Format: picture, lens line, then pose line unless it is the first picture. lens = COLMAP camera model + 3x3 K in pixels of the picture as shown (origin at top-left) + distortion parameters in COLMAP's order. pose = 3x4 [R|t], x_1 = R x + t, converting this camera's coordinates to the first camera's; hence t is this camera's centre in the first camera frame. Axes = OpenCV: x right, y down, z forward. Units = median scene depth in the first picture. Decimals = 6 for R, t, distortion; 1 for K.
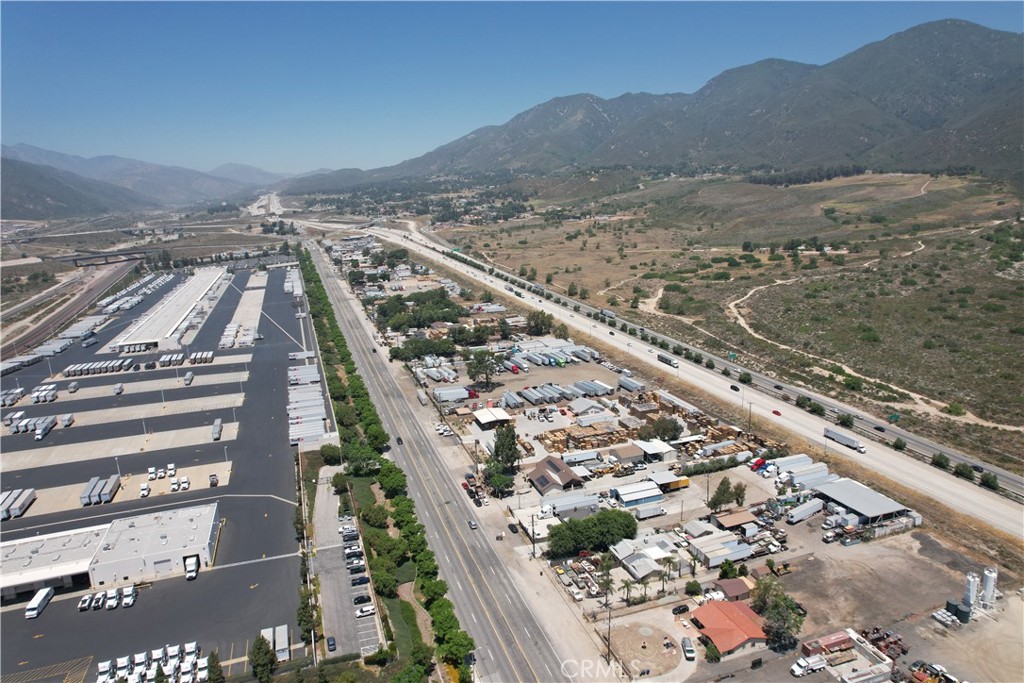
lens RADIAL K [[650.4, 0, 516.0], [0, 650.4, 343.0], [0, 0, 1]] dist [-0.045295, 0.036908]
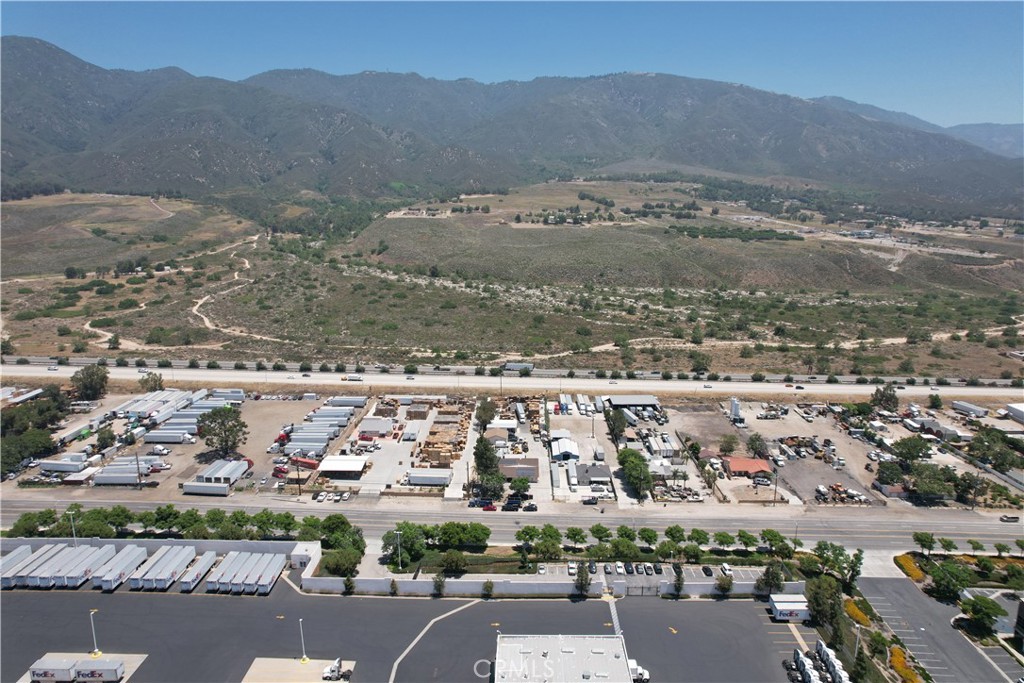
lens RADIAL K [[650.4, 0, 520.9], [0, 650.4, 341.7], [0, 0, 1]] dist [-0.045295, 0.036908]
pose [[0.335970, -0.166325, 0.927071, -0.669310], [0.201374, 0.974210, 0.101805, -0.074419], [-0.920094, 0.152484, 0.360798, 0.446077]]
